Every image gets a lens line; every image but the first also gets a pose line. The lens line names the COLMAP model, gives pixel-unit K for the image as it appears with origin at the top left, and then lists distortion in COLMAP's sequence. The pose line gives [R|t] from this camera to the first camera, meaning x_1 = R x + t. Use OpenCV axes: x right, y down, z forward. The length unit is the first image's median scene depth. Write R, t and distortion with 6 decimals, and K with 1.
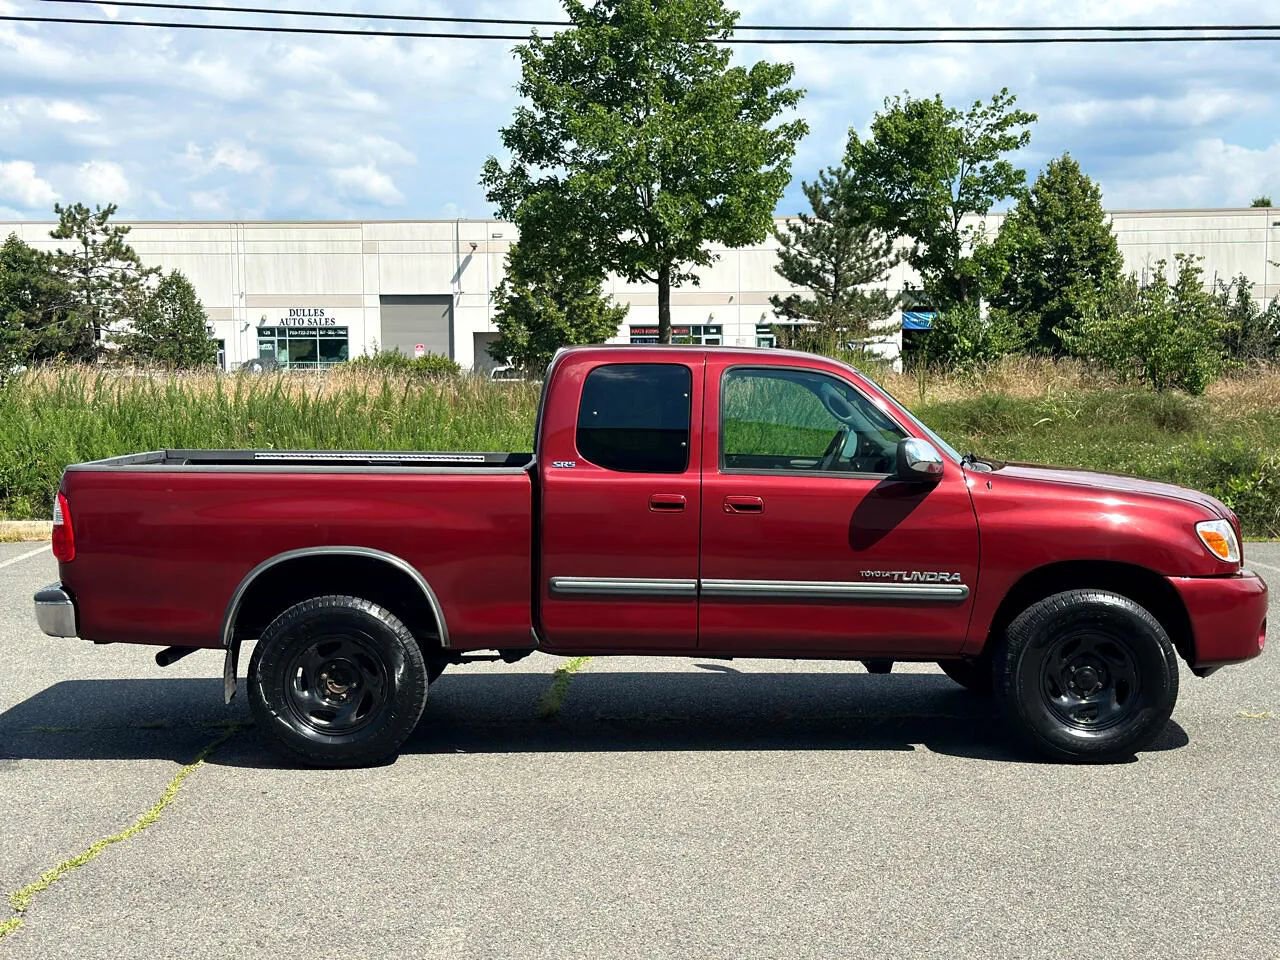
lens RADIAL K [[1829.9, 0, 640.0], [0, 1829.9, 480.0], [0, 0, 1]] dist [0.015842, 0.060590]
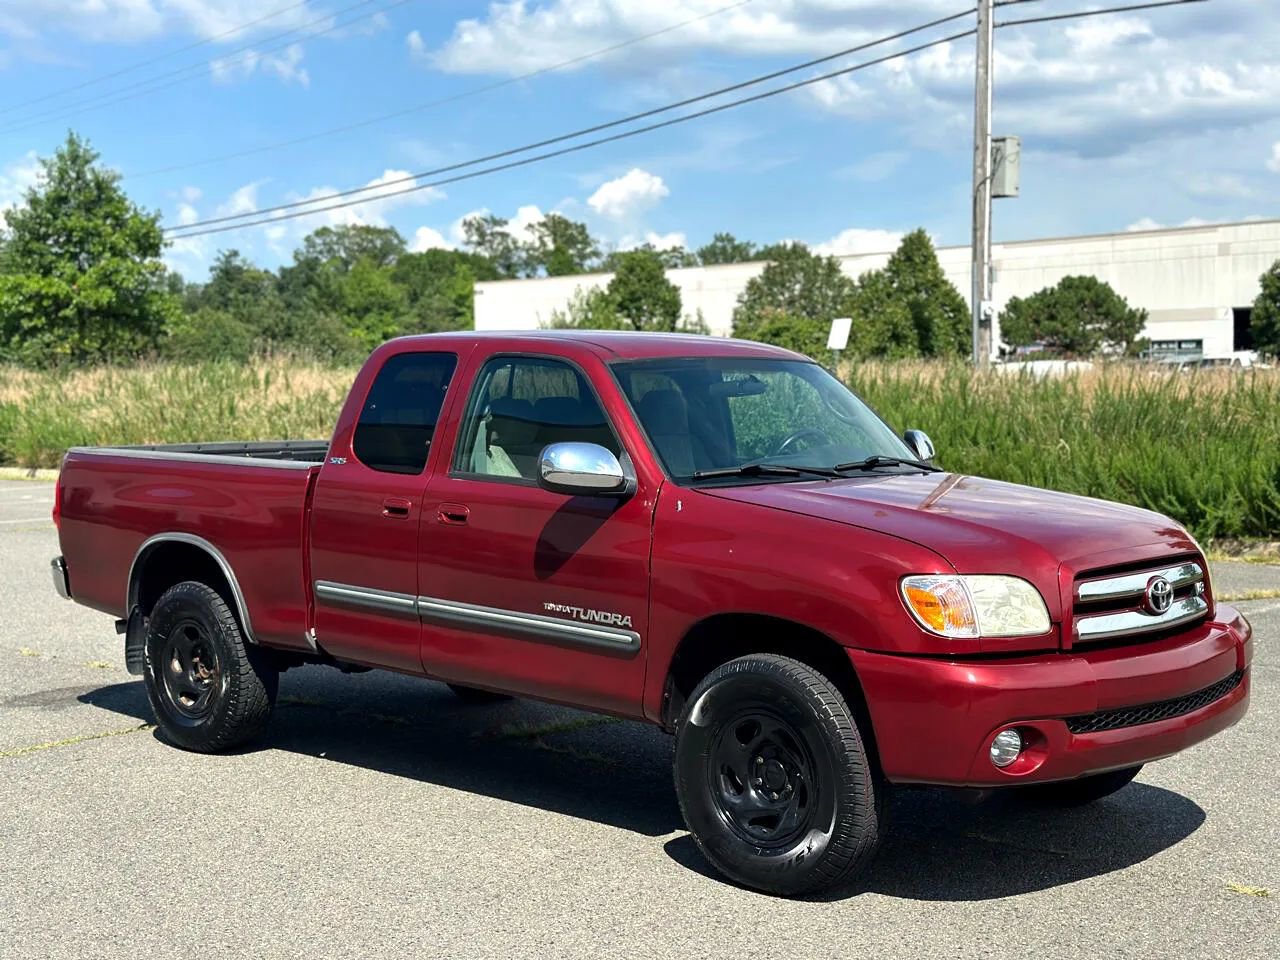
lens RADIAL K [[1829.9, 0, 640.0], [0, 1829.9, 480.0], [0, 0, 1]] dist [0.015842, 0.060590]
pose [[0.715639, 0.037162, -0.697481, 0.713940], [-0.035855, 0.999222, 0.016451, -0.019426], [0.697550, 0.013235, 0.716414, 0.448156]]
